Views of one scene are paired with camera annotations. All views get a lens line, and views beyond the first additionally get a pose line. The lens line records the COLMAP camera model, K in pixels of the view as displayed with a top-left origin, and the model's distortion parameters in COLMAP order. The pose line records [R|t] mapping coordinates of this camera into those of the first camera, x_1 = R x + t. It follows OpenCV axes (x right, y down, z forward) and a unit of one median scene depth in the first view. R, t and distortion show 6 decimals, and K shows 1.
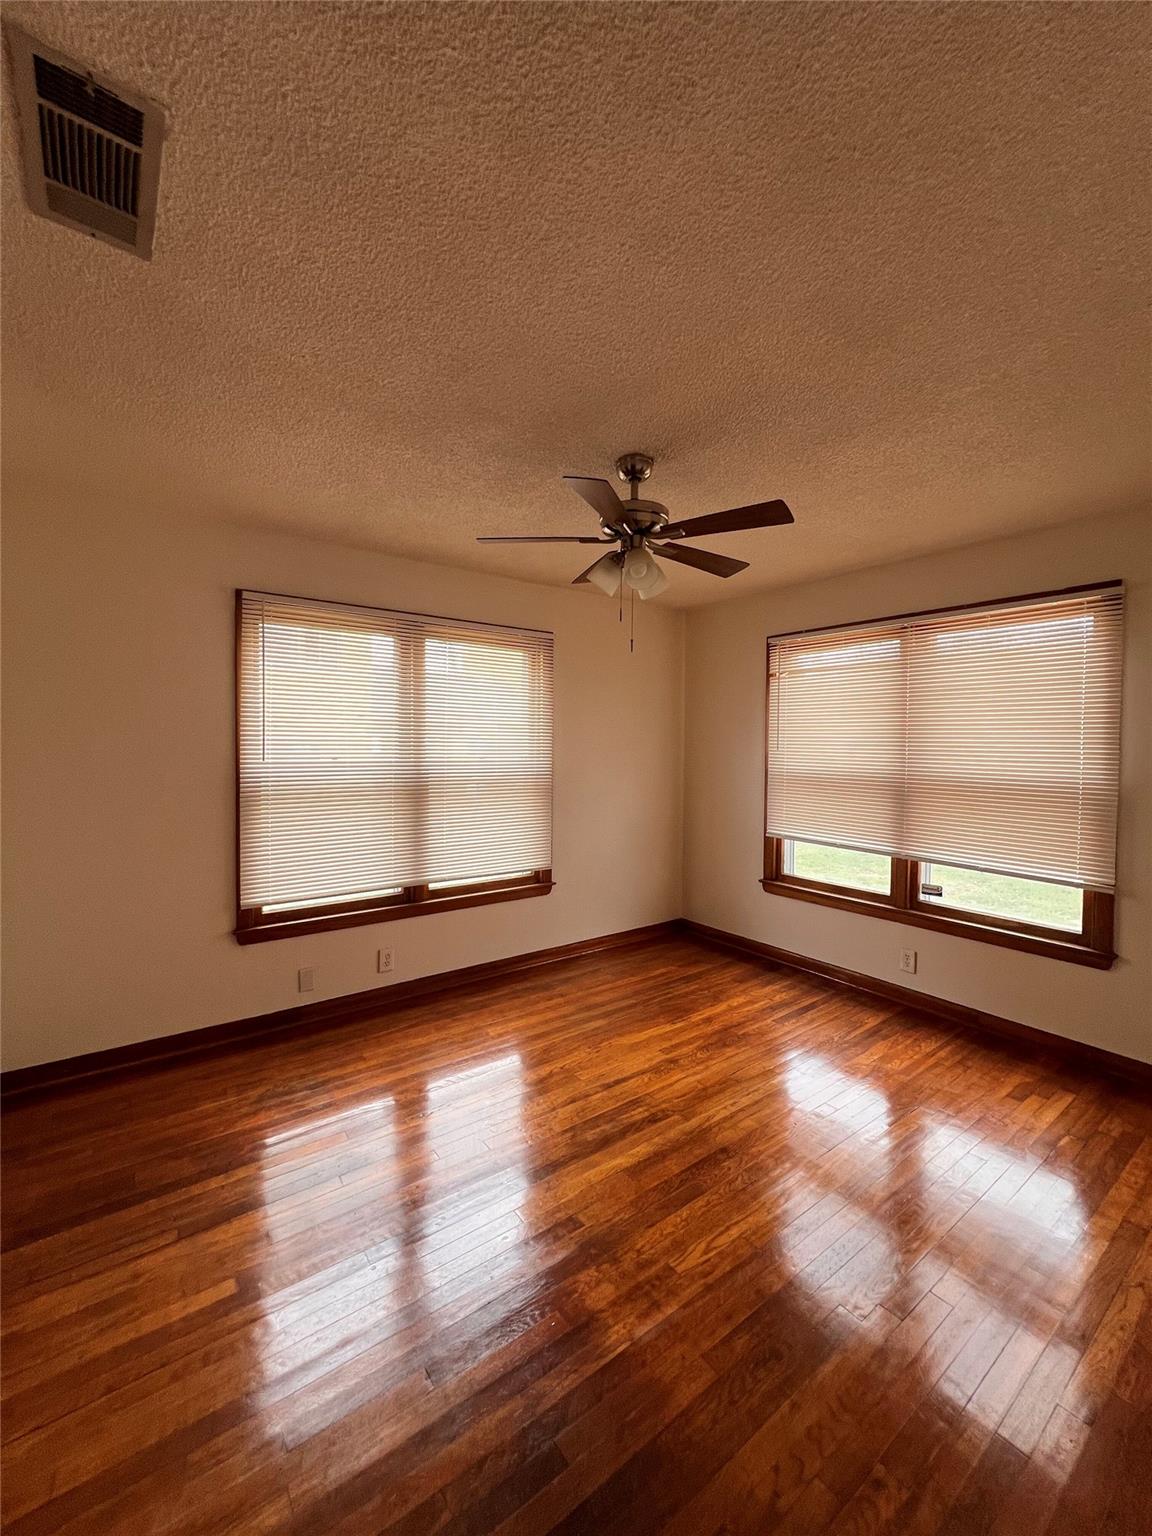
lens RADIAL K [[617.5, 0, 576.0], [0, 617.5, 768.0], [0, 0, 1]] dist [-0.000894, -0.000011]
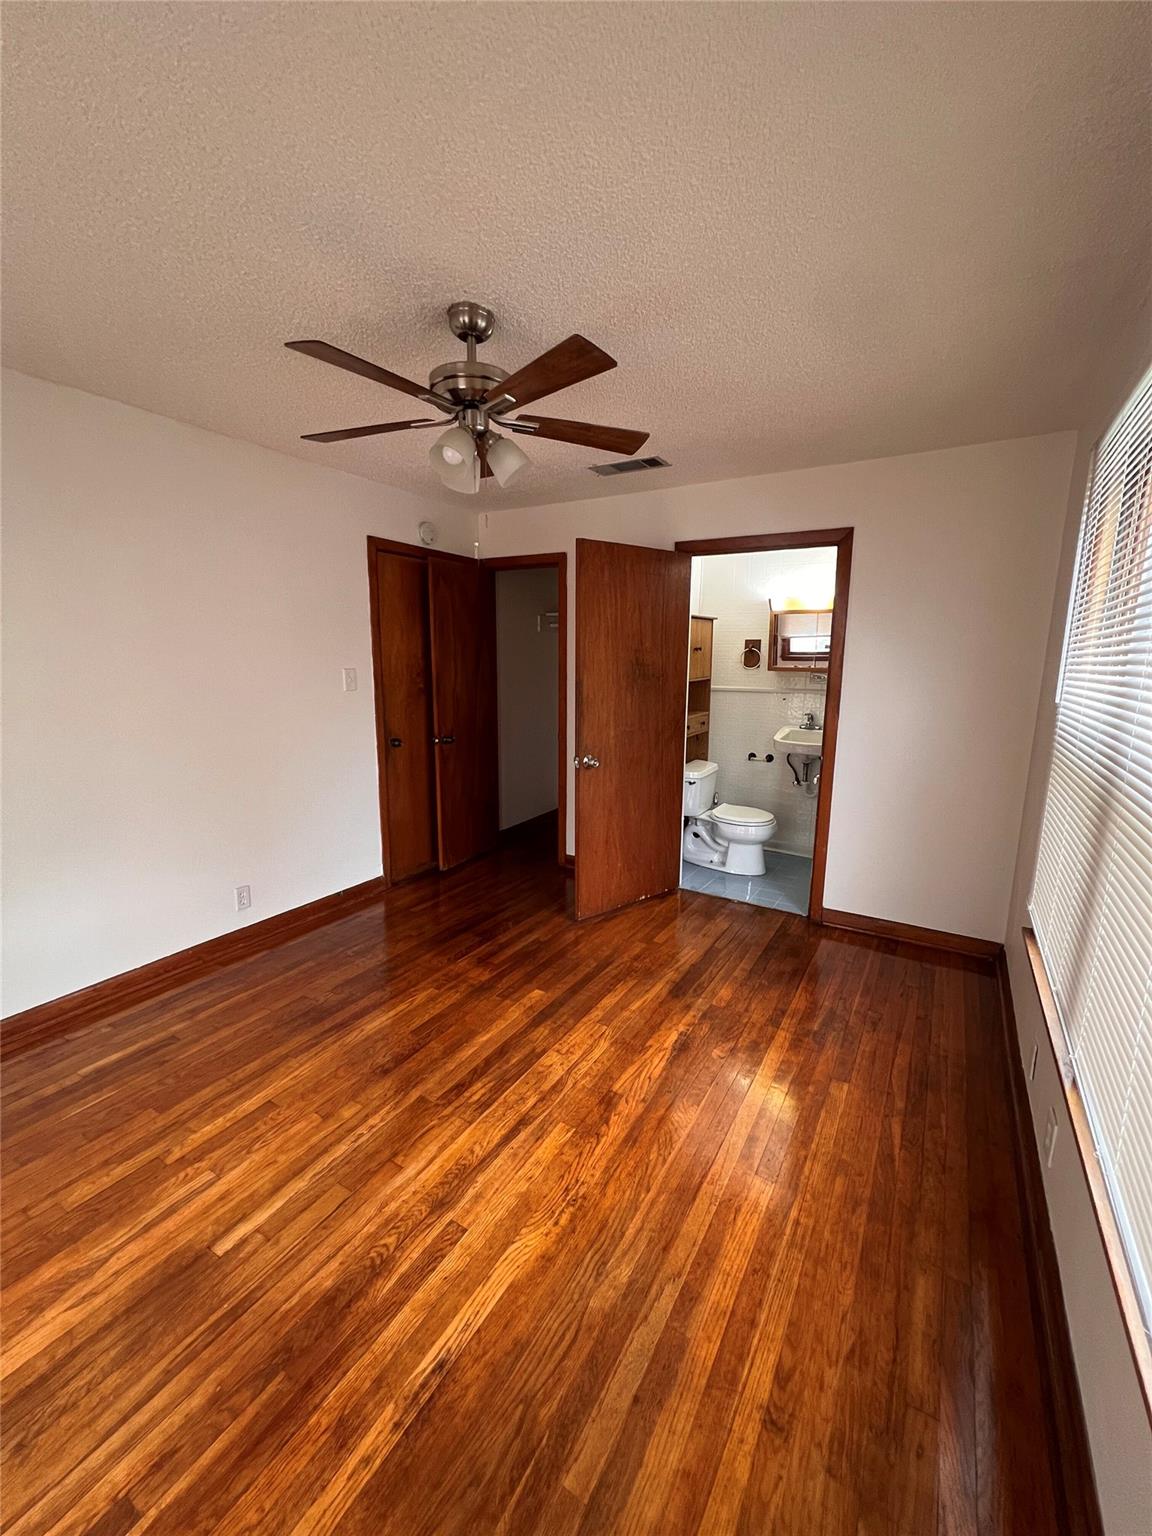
lens RADIAL K [[617.5, 0, 576.0], [0, 617.5, 768.0], [0, 0, 1]] dist [-0.000894, -0.000011]
pose [[-0.926715, 0.049357, -0.372509, 0.250351], [-0.030261, 0.978313, 0.204908, -0.069918], [0.374544, 0.201164, -0.905124, 1.596552]]
